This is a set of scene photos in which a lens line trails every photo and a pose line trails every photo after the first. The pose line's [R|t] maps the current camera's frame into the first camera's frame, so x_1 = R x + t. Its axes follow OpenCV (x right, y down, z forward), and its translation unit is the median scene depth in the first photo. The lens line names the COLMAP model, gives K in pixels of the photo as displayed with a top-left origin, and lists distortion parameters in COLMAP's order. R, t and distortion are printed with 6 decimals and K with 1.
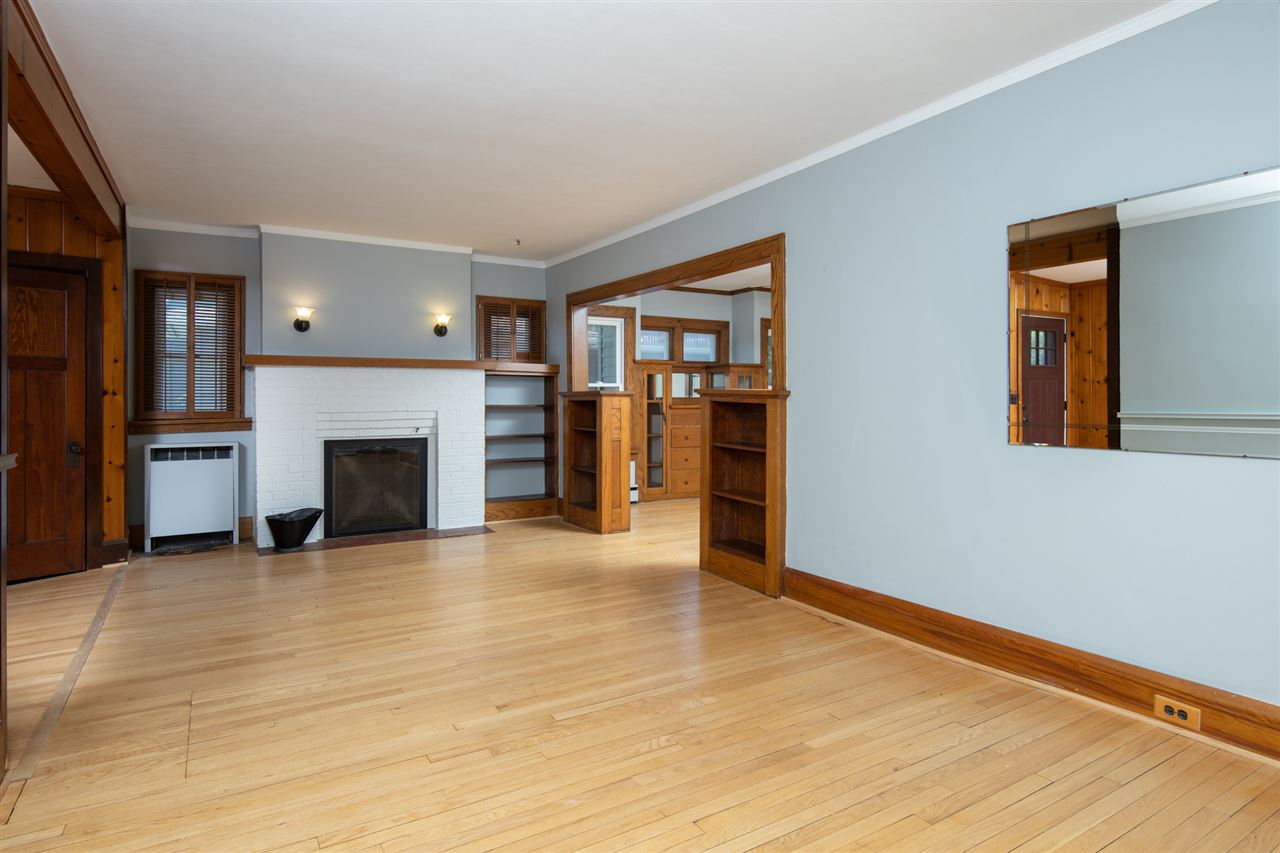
lens RADIAL K [[702.3, 0, 636.4], [0, 702.3, 405.4], [0, 0, 1]] dist [0.003740, -0.023179]
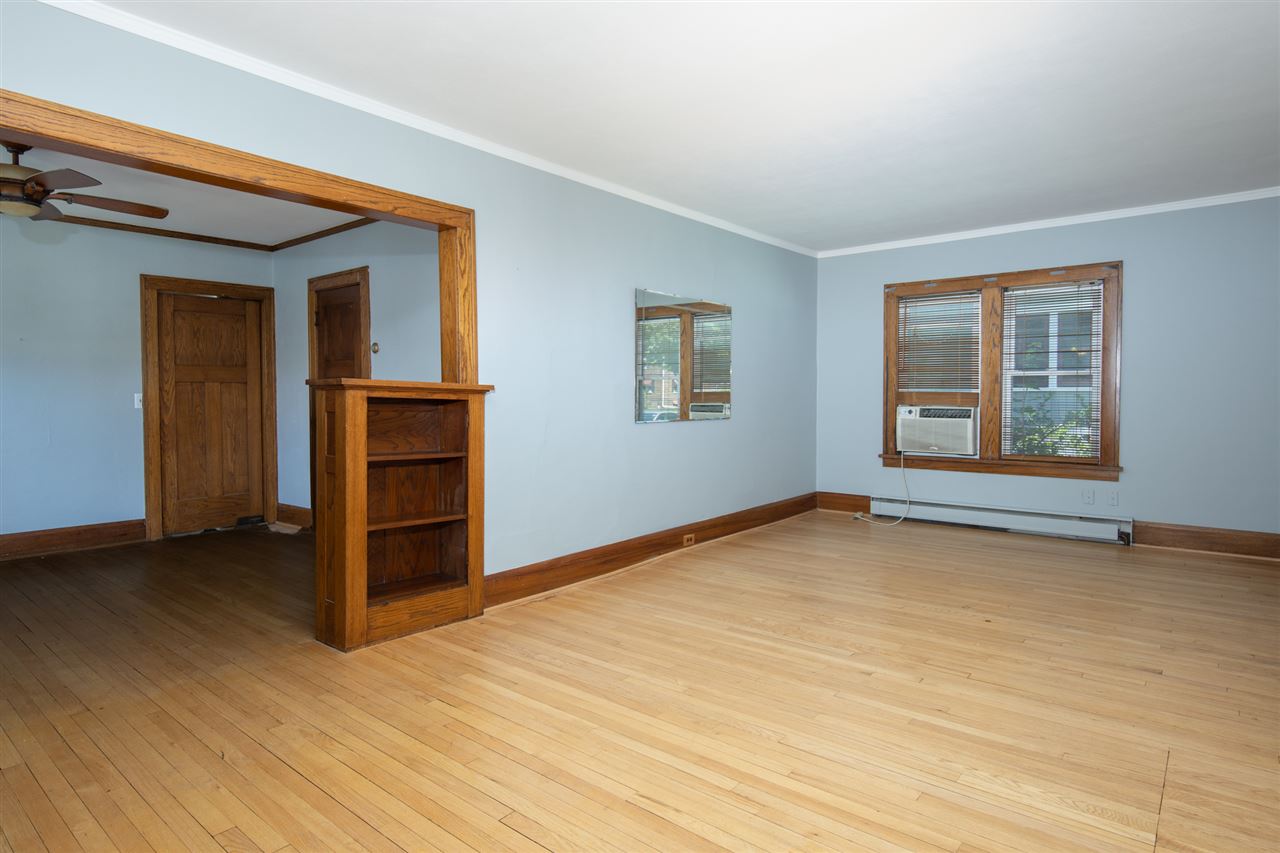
lens RADIAL K [[702.3, 0, 636.4], [0, 702.3, 405.4], [0, 0, 1]] dist [0.003740, -0.023179]
pose [[-0.333219, -0.009177, 0.942805, -0.845457], [0.014591, 0.999783, 0.014888, -0.006493], [-0.942736, 0.018718, -0.333013, 1.304262]]
